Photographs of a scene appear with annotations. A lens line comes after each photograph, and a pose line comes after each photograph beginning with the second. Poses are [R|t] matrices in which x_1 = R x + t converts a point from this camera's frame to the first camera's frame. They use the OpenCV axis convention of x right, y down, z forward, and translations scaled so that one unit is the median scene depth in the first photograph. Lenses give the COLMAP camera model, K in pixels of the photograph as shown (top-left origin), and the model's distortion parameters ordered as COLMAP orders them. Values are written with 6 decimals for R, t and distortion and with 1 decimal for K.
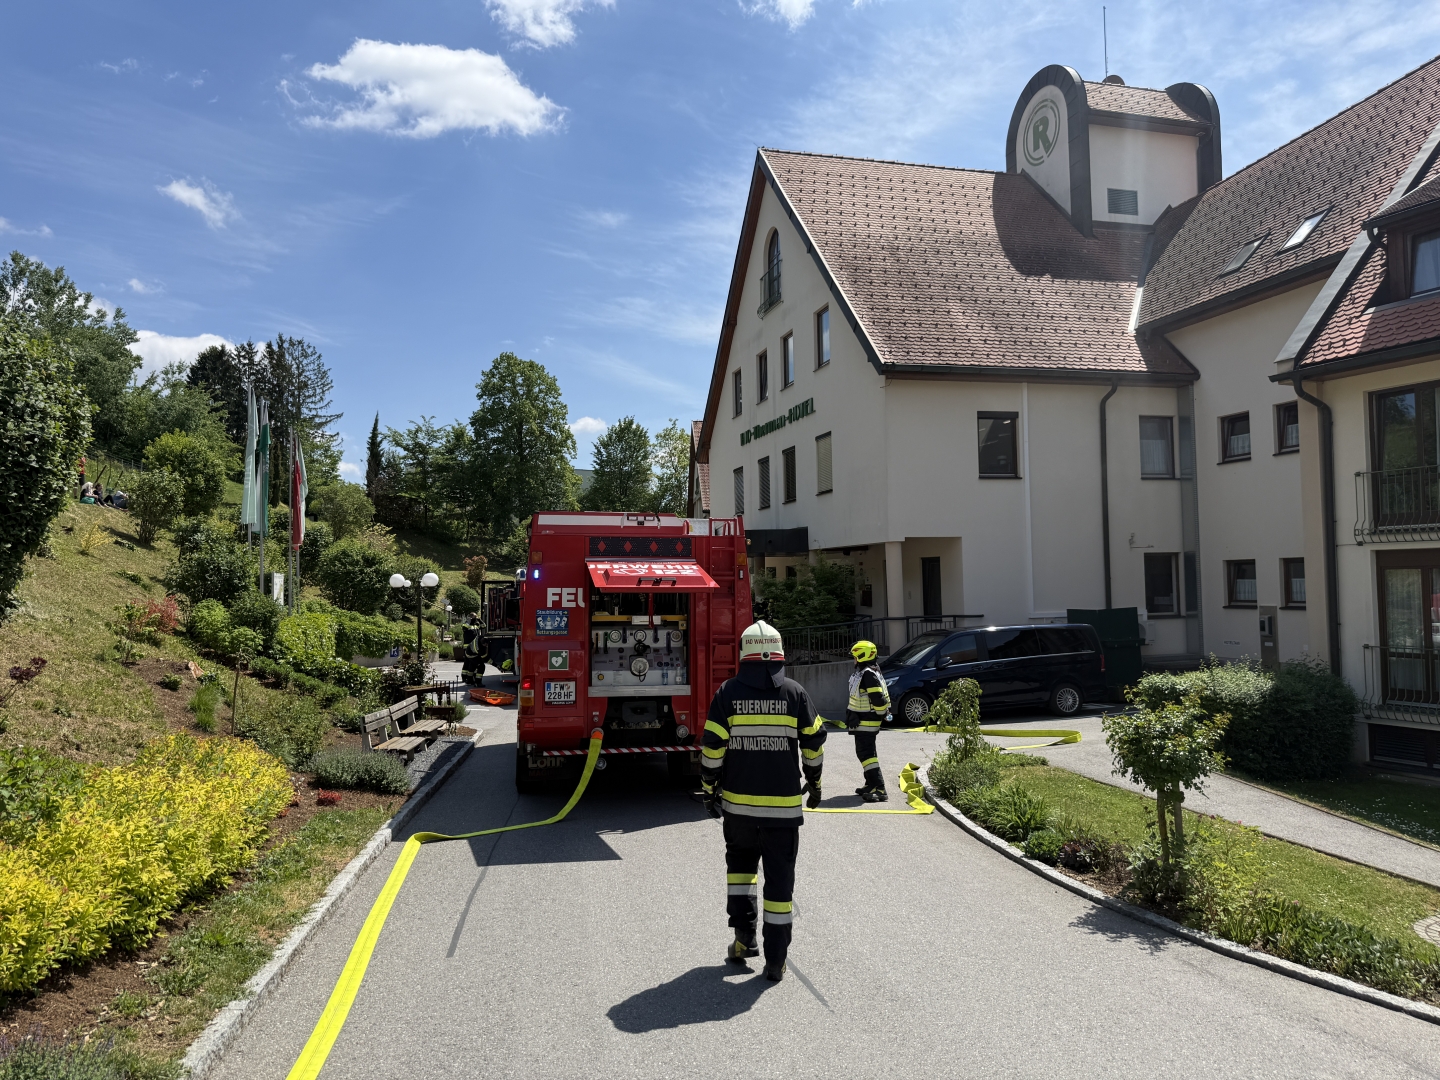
lens RADIAL K [[1001.0, 0, 714.3], [0, 1001.0, 546.7], [0, 0, 1]] dist [0.141122, -0.224248]
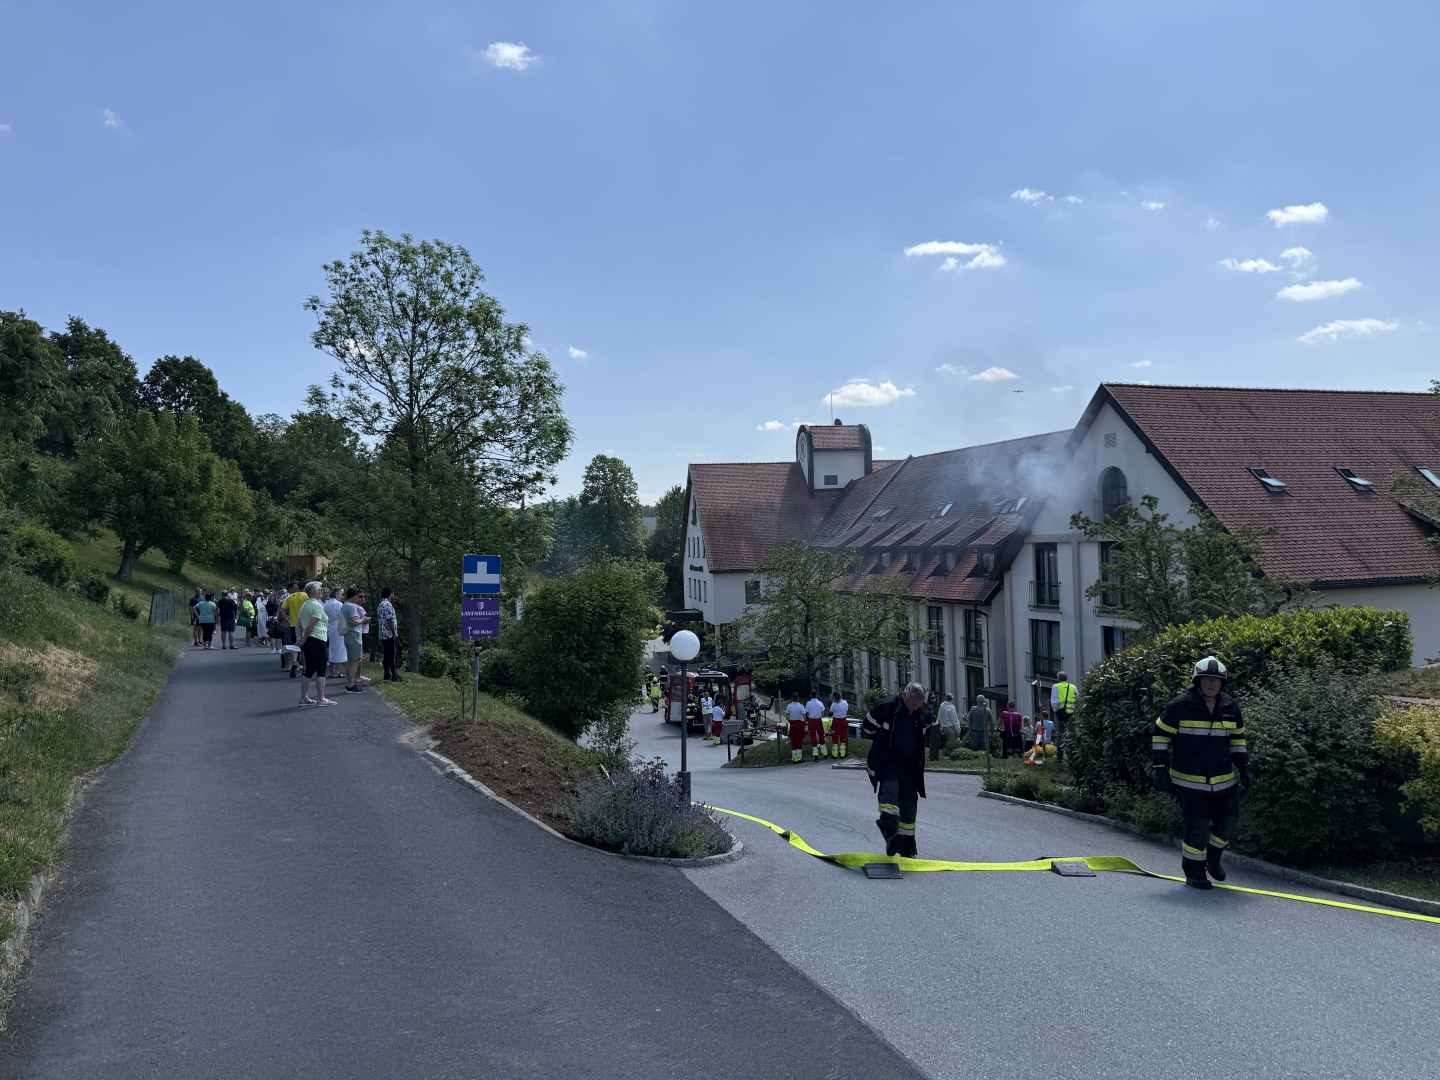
lens RADIAL K [[1001.0, 0, 714.3], [0, 1001.0, 546.7], [0, 0, 1]] dist [0.141122, -0.224248]
pose [[0.994964, -0.008211, -0.099896, 0.447307], [0.012514, 0.999017, 0.042526, -0.351419], [0.099448, -0.043562, 0.994089, -1.927936]]
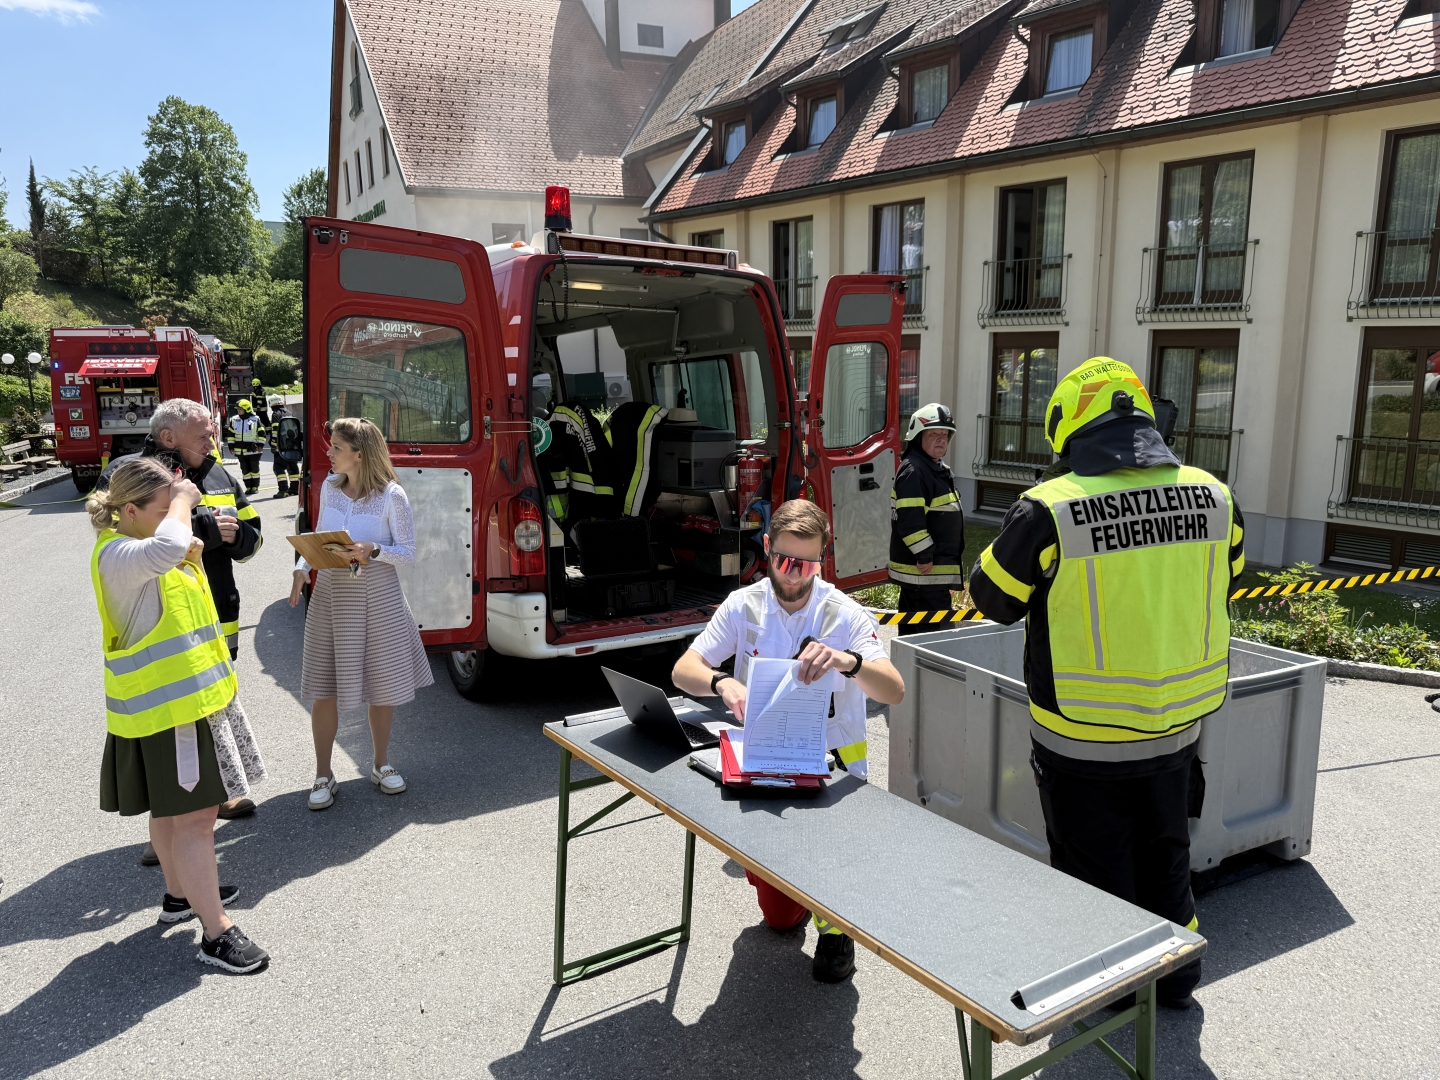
lens RADIAL K [[1015.0, 0, 712.6], [0, 1015.0, 541.0], [0, 0, 1]] dist [-0.002395, 0.000227]
pose [[0.975587, -0.045571, 0.214833, 0.225257], [-0.006807, 0.971489, 0.236986, -0.042099], [-0.219508, -0.232663, 0.947462, -0.411396]]
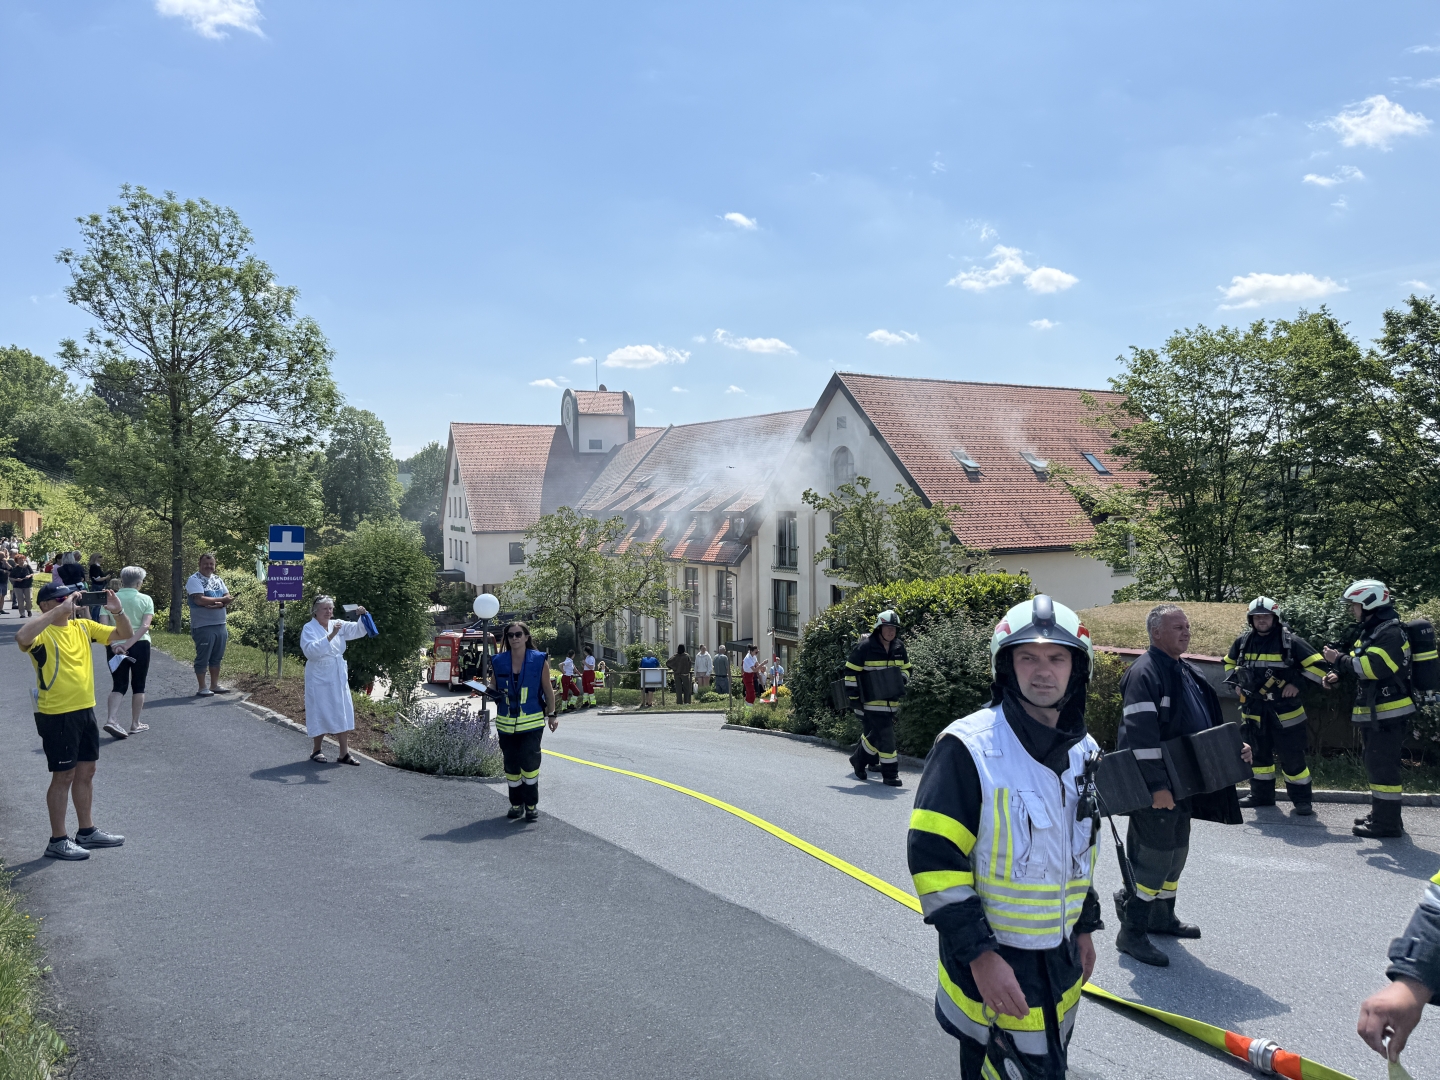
lens RADIAL K [[1001.0, 0, 714.3], [0, 1001.0, 546.7], [0, 0, 1]] dist [0.141122, -0.224248]
pose [[0.990545, 0.003151, 0.137150, 0.436745], [-0.014594, 0.996484, 0.082504, -0.365611], [-0.136408, -0.083726, 0.987108, -2.026250]]
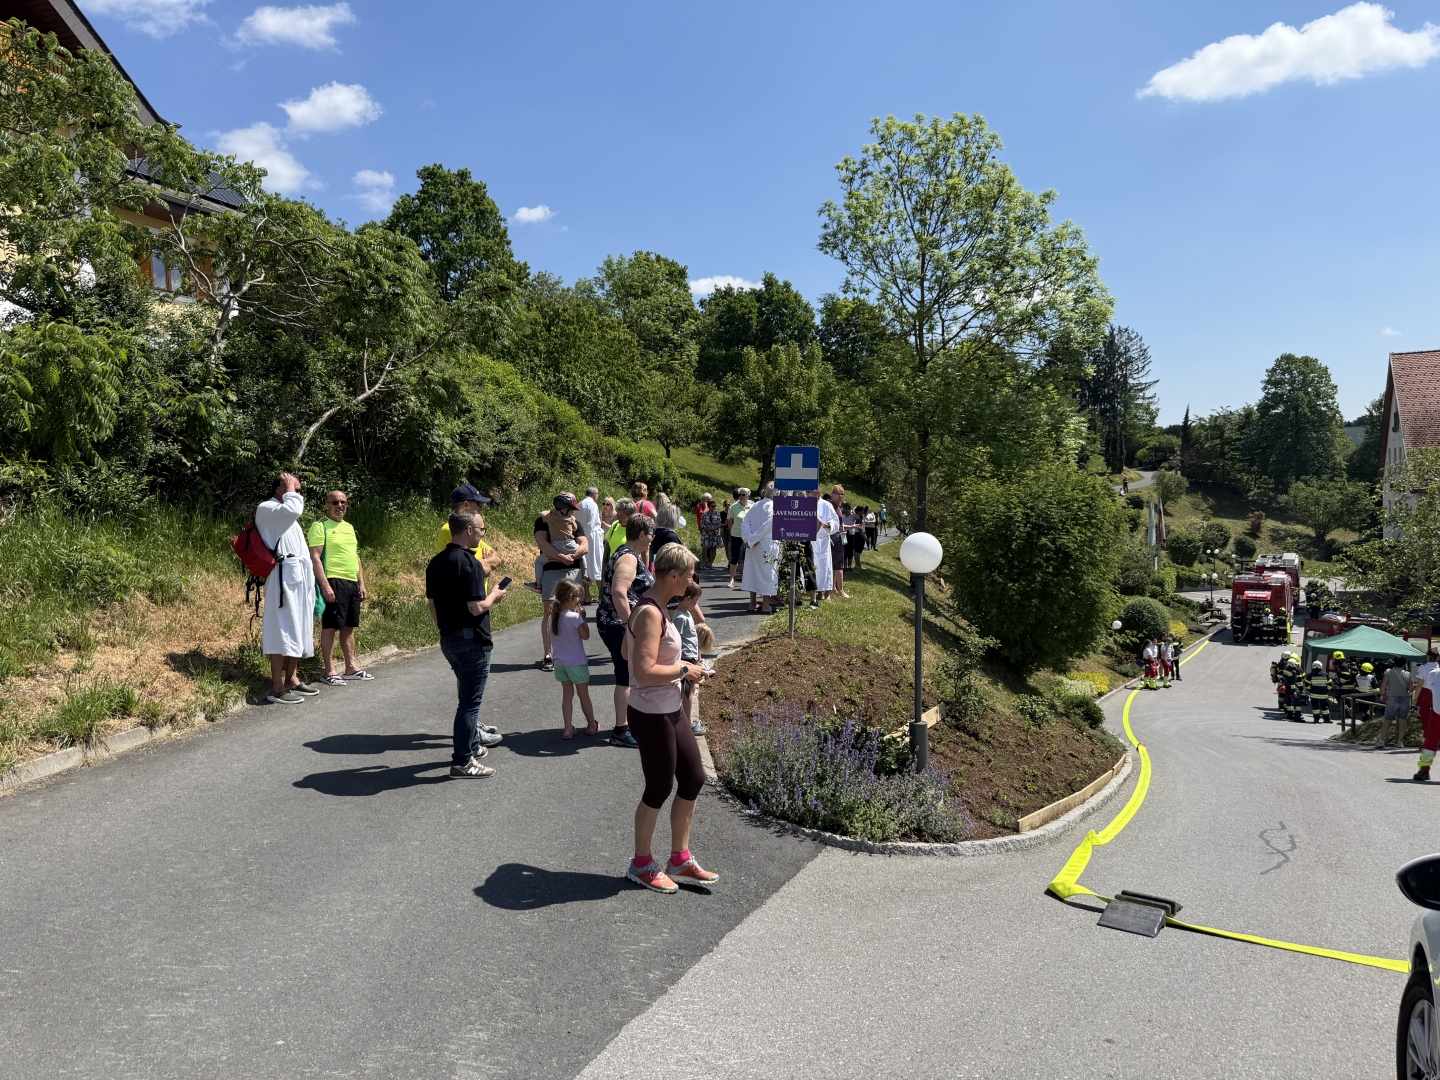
lens RADIAL K [[1013.3, 0, 692.1], [0, 1013.3, 545.7], [0, 0, 1]] dist [0.000790, -0.027435]
pose [[0.719342, 0.027730, -0.694103, 0.550932], [0.051409, 0.994338, 0.093003, -0.327535], [0.692752, -0.102584, 0.713843, -1.785342]]
